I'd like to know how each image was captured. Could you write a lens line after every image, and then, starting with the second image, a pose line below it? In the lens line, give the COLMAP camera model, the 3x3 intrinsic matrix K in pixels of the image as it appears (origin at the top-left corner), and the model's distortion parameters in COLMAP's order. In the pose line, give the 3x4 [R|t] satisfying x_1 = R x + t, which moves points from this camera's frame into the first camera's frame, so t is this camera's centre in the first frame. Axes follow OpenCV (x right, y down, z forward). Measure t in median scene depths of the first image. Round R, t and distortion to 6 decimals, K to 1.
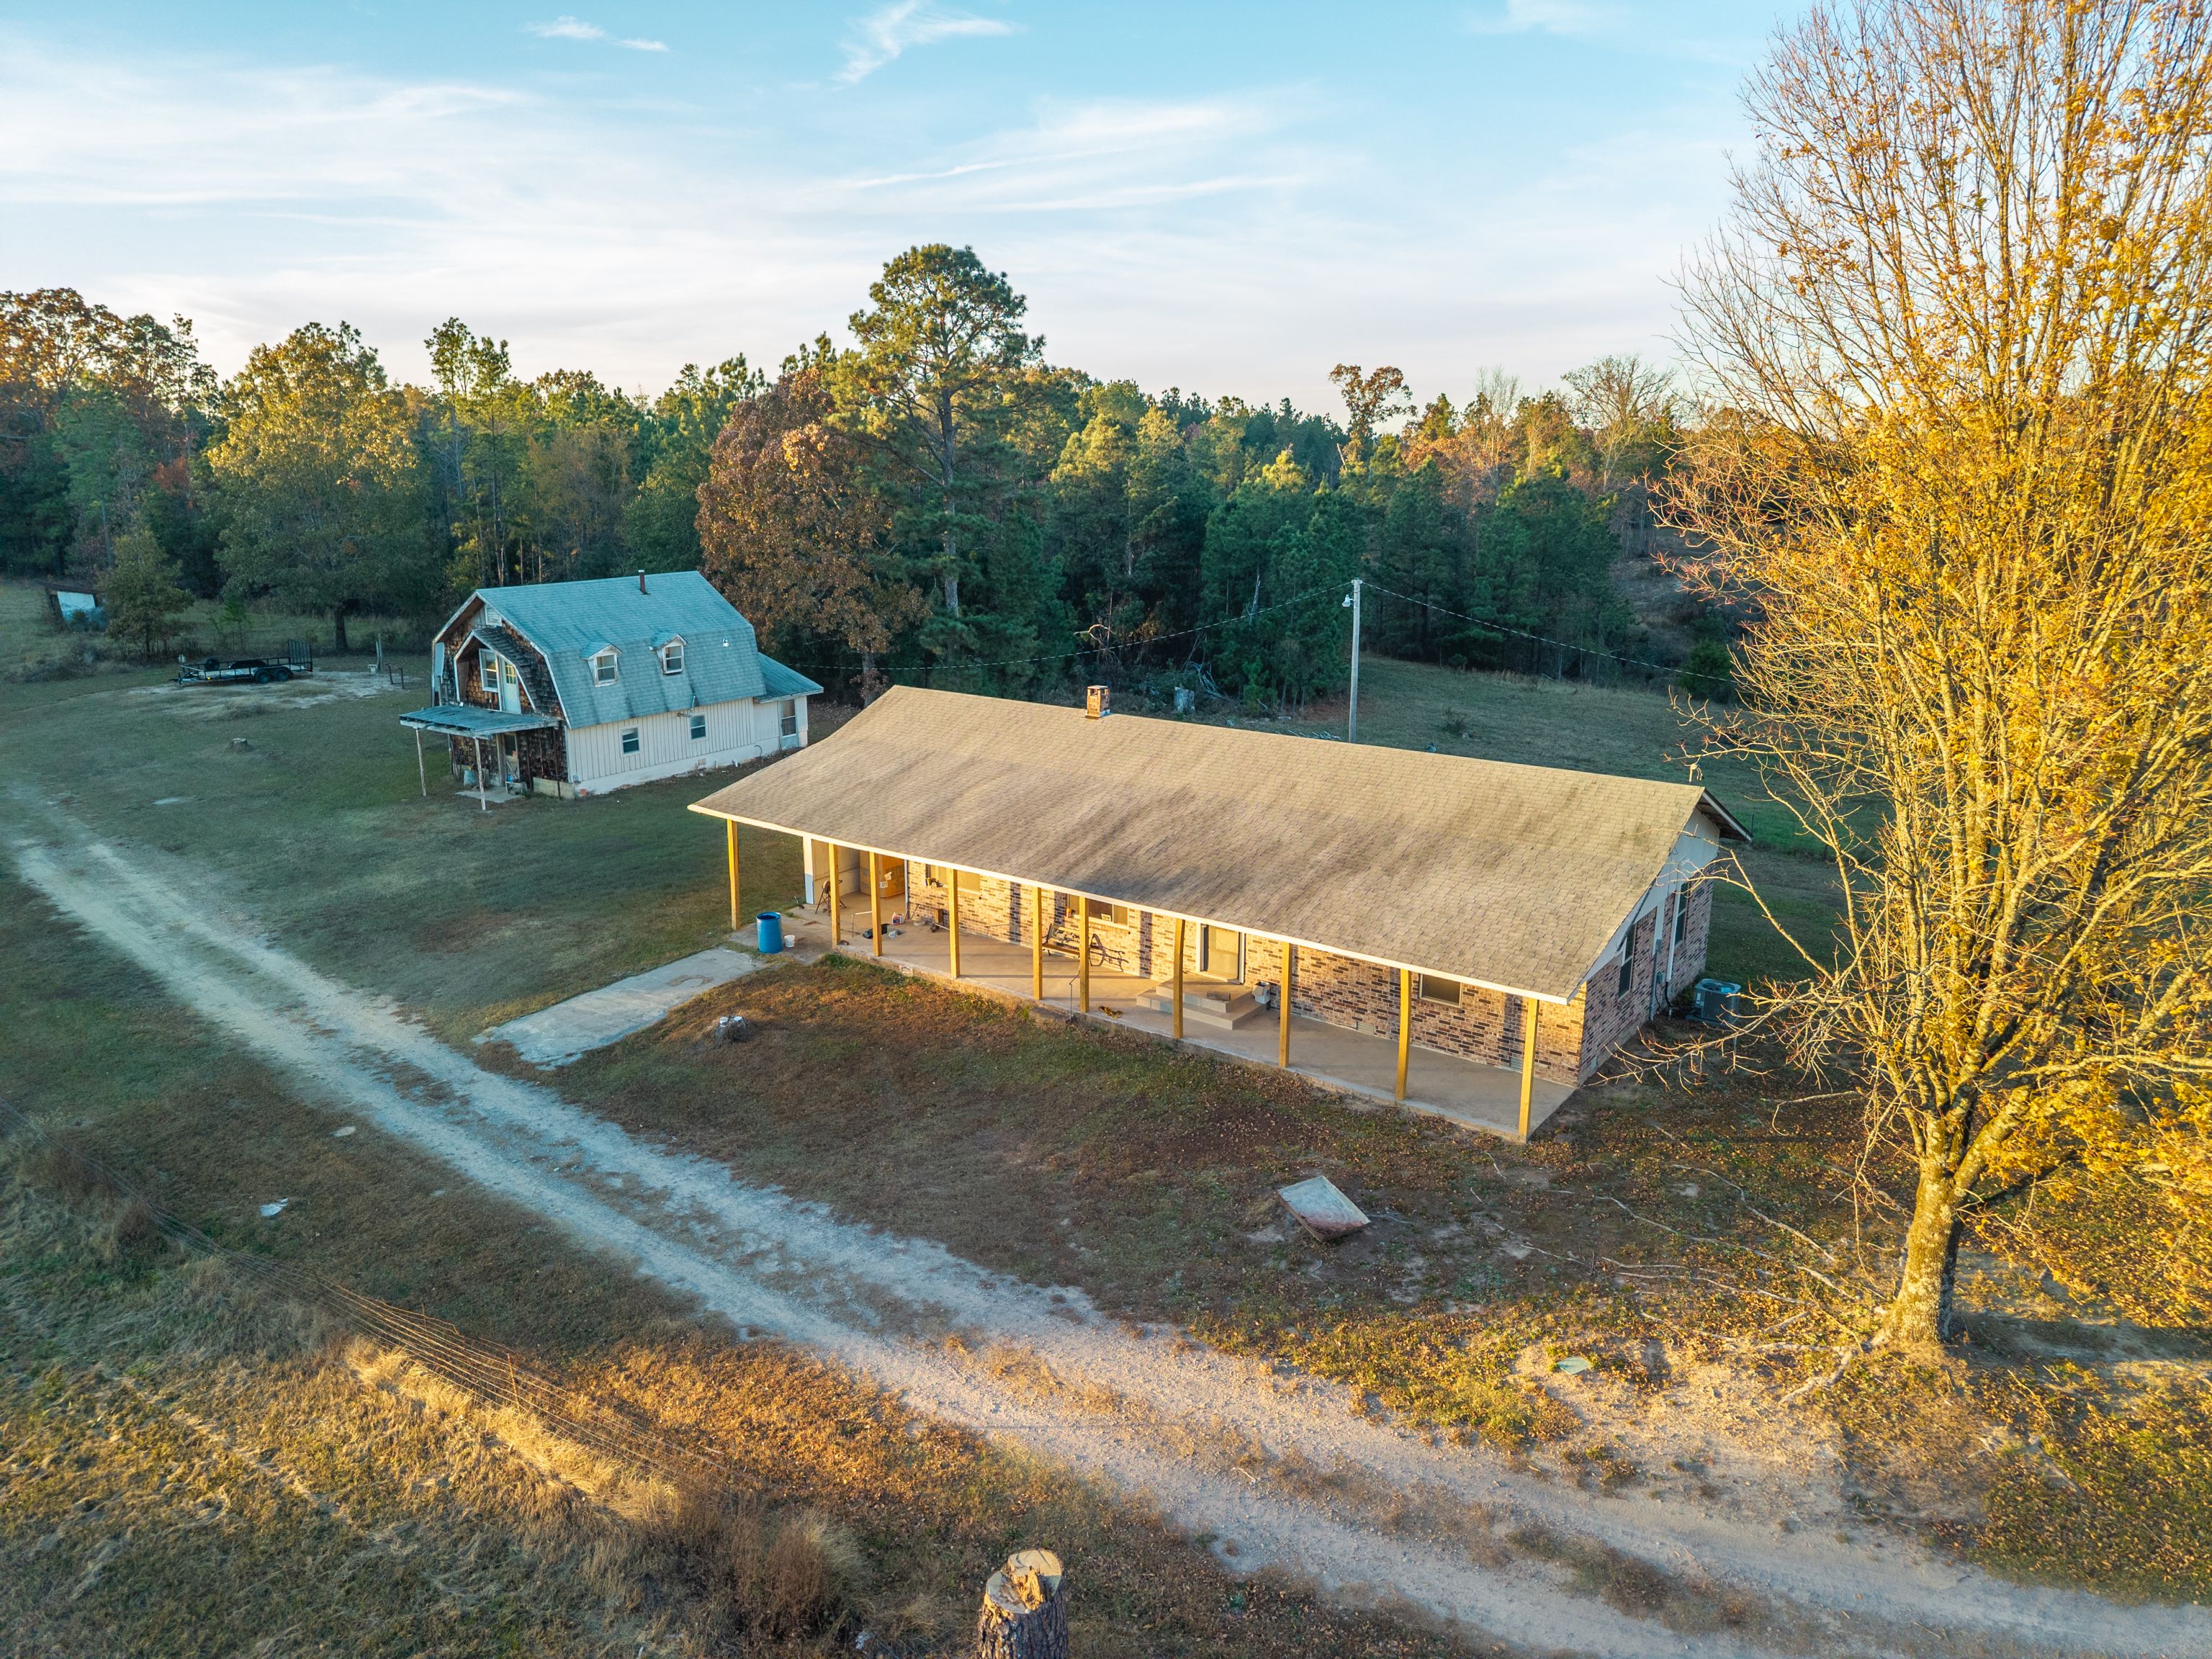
lens RADIAL K [[1484.7, 0, 1091.6], [0, 1484.7, 829.3], [0, 0, 1]] dist [0.021094, -0.026026]
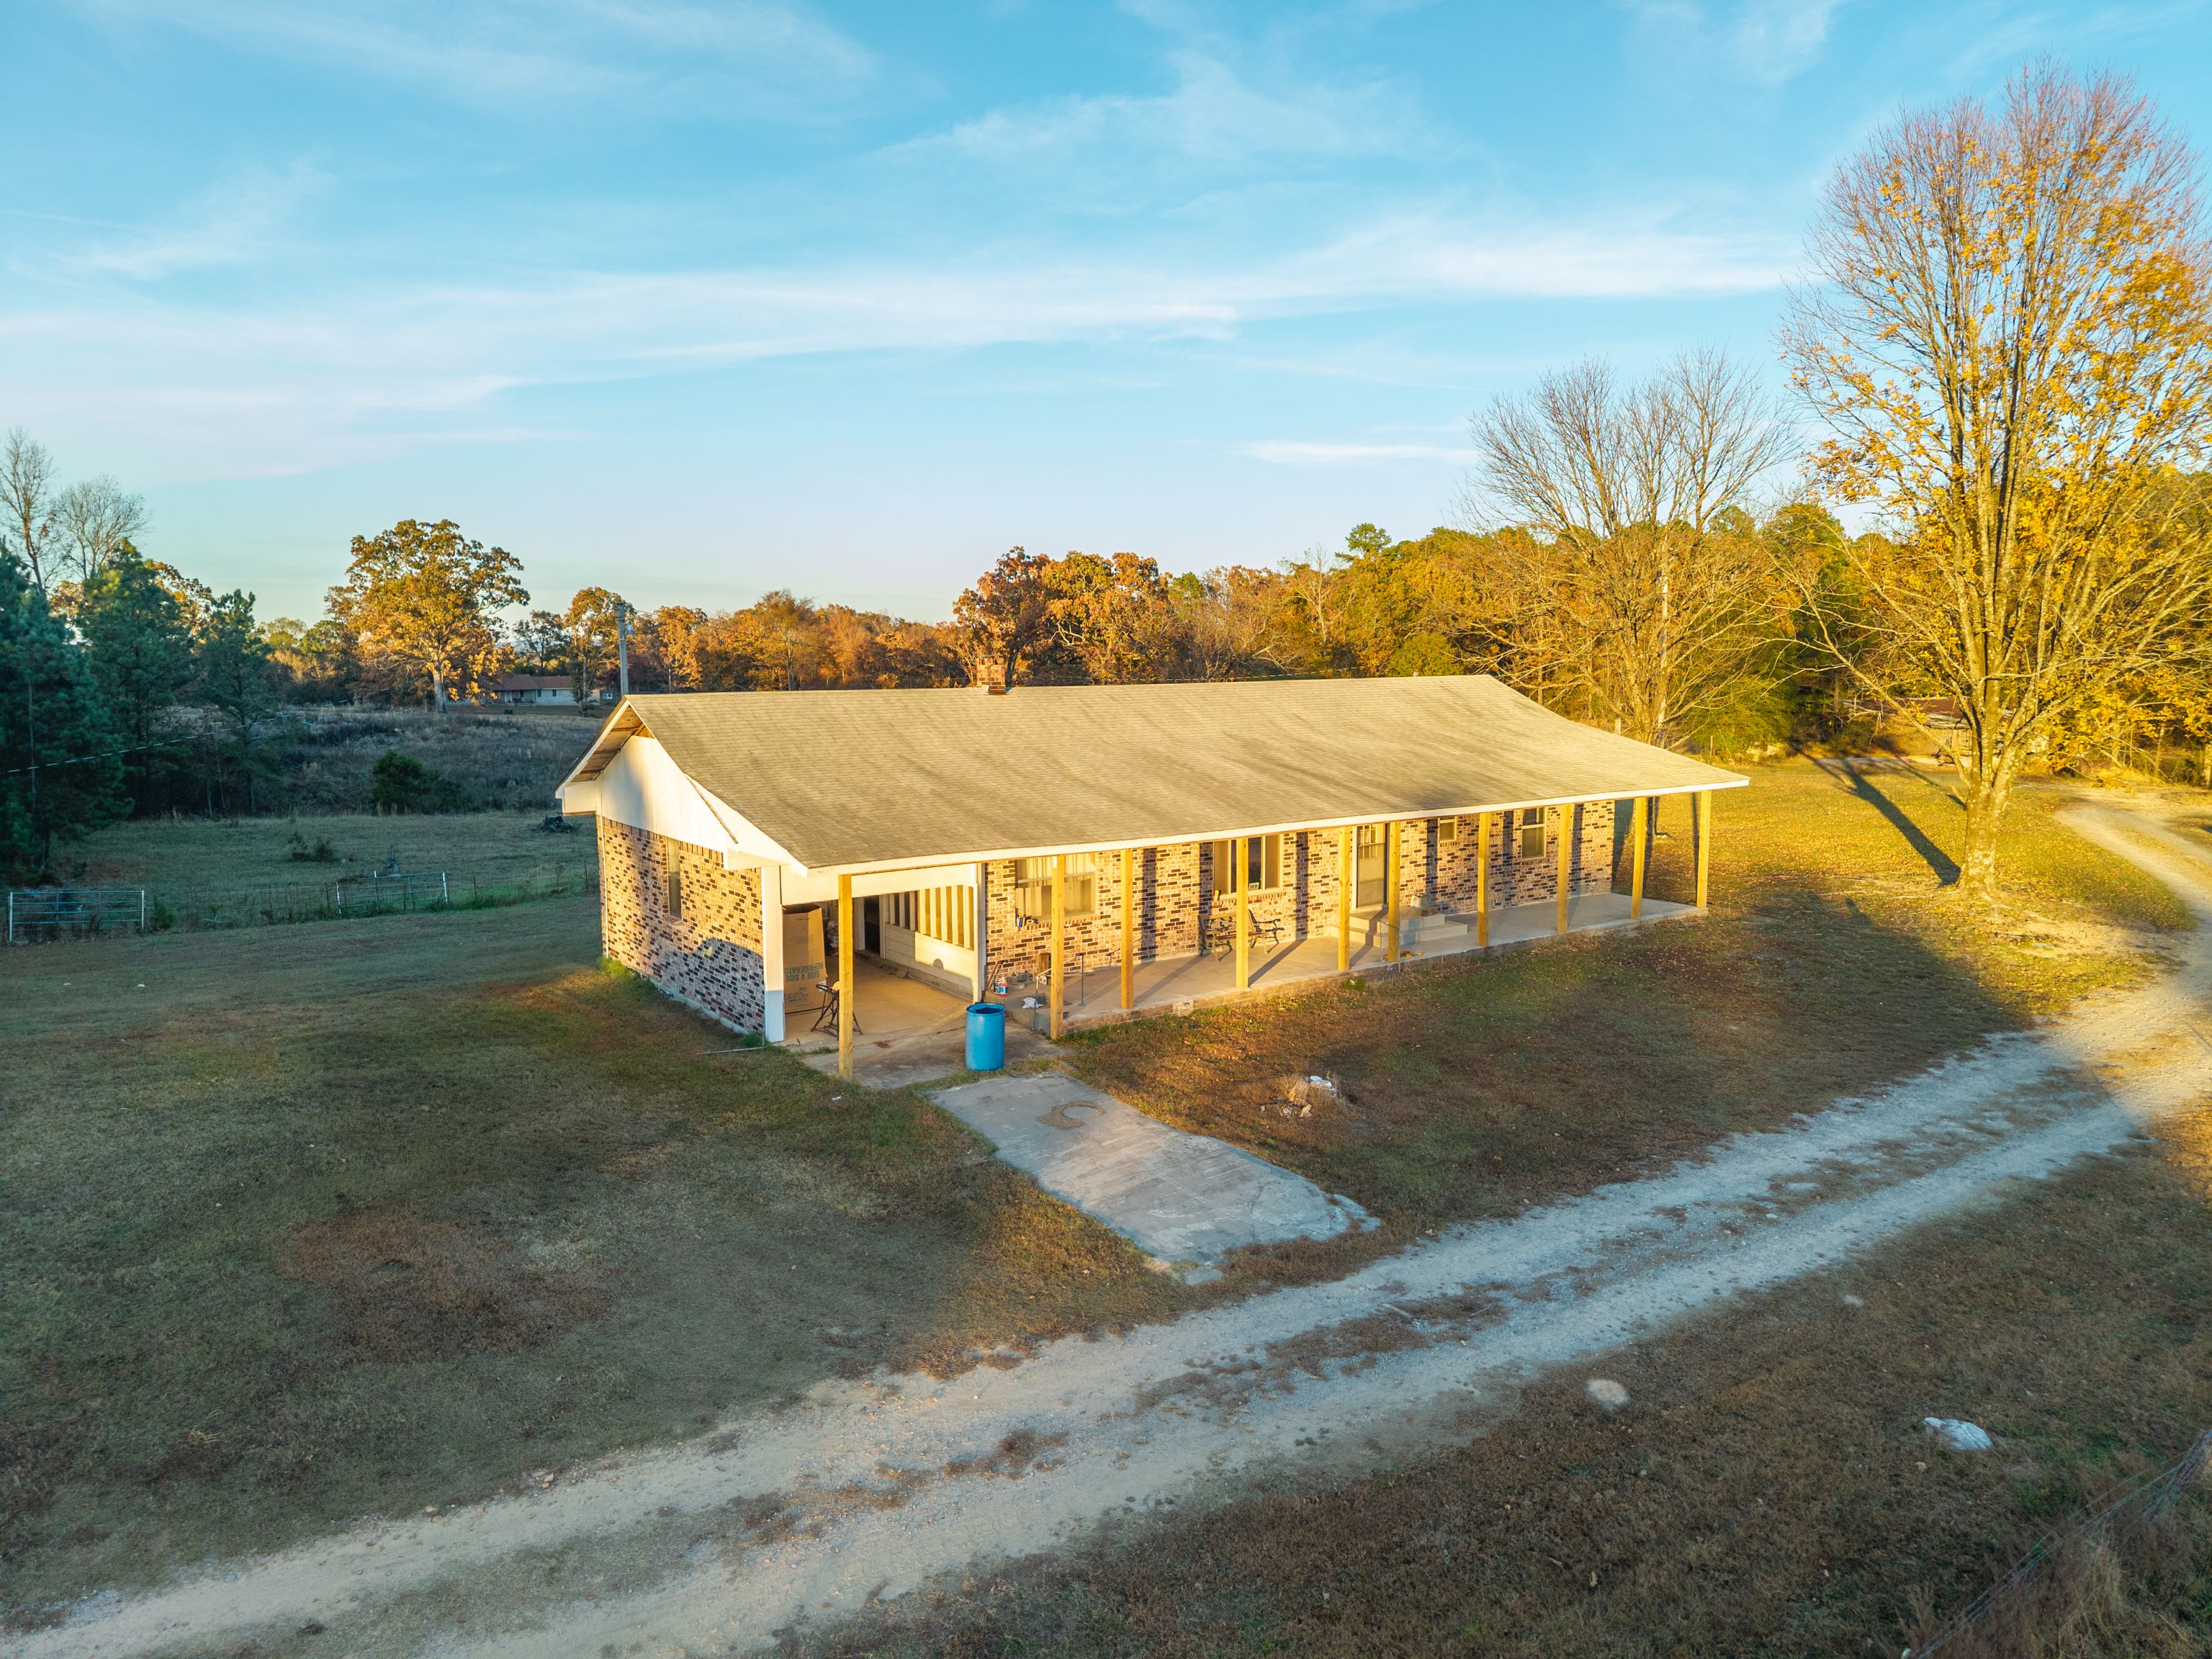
lens RADIAL K [[1484.7, 0, 1097.0], [0, 1484.7, 831.4], [0, 0, 1]] dist [0.021094, -0.026026]
pose [[0.319782, -0.119289, 0.939952, -0.922793], [0.239926, 0.969905, 0.041465, -0.031803], [-0.916611, 0.212259, 0.338779, 0.885639]]
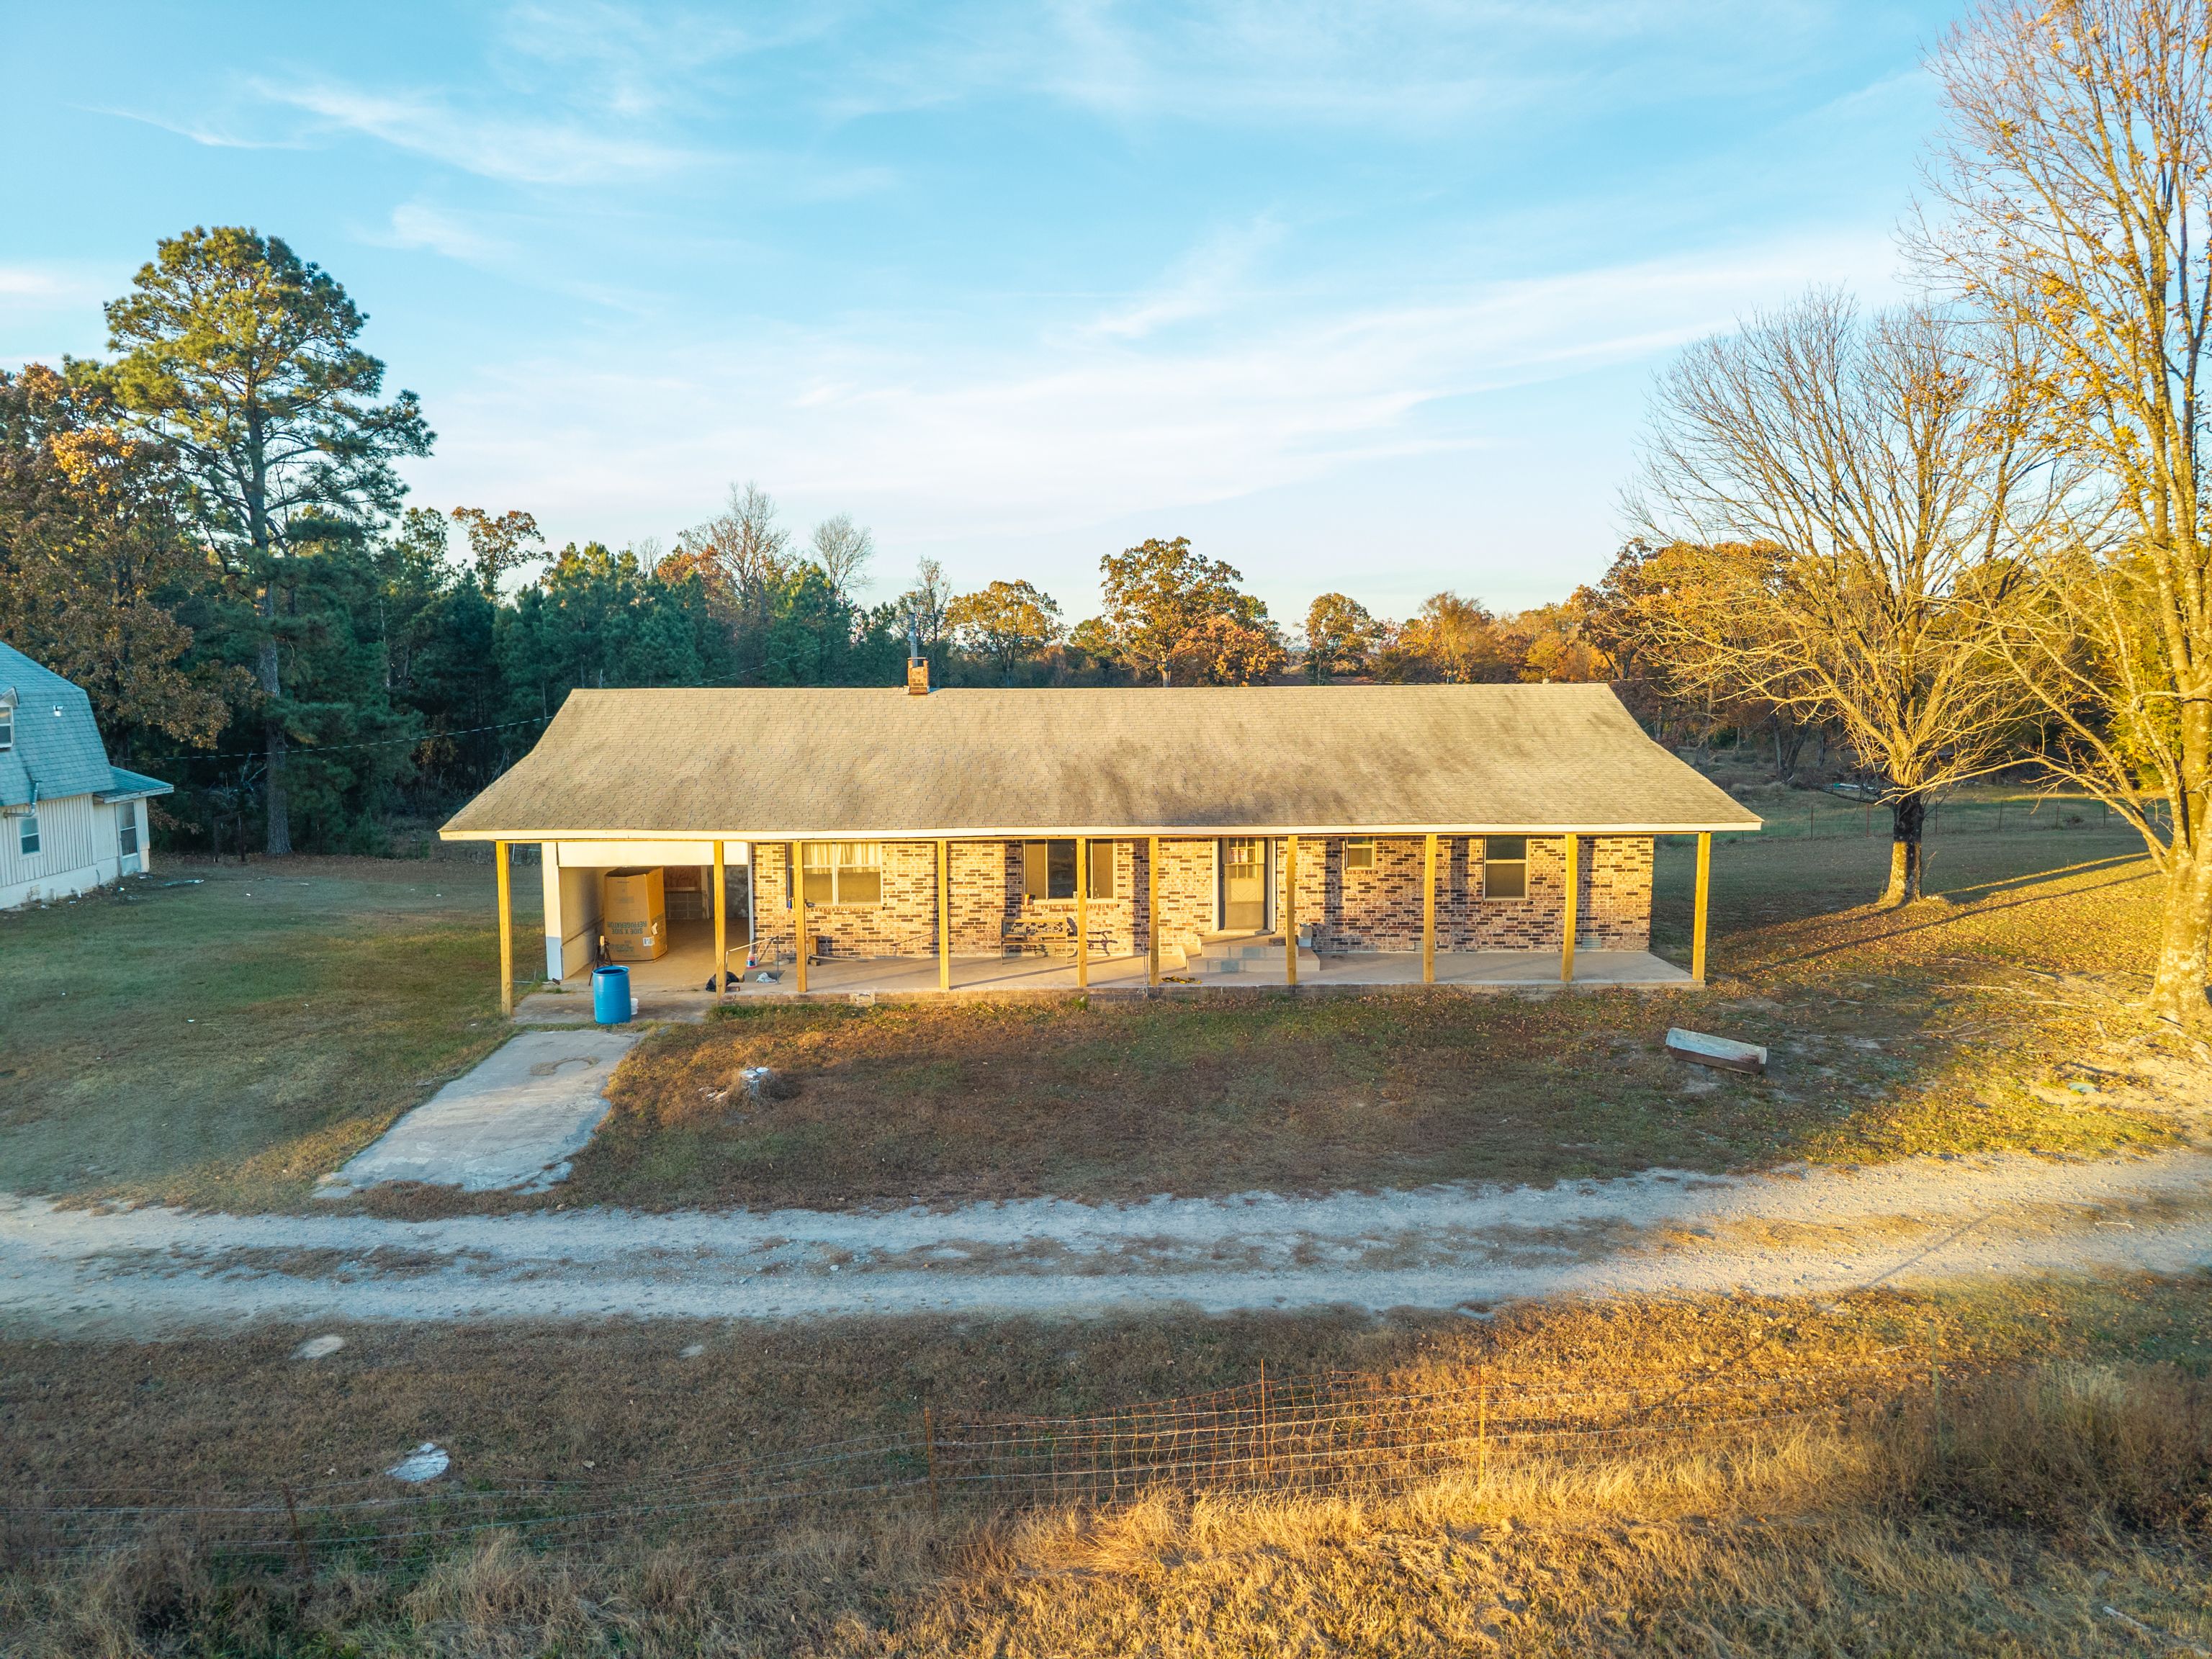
lens RADIAL K [[1484.7, 0, 1102.7], [0, 1484.7, 830.8], [0, 0, 1]] dist [0.021094, -0.026026]
pose [[0.783008, -0.078201, 0.617077, -0.555527], [0.159041, 0.984259, -0.077074, 0.101883], [-0.601336, 0.158490, 0.783119, 0.373202]]
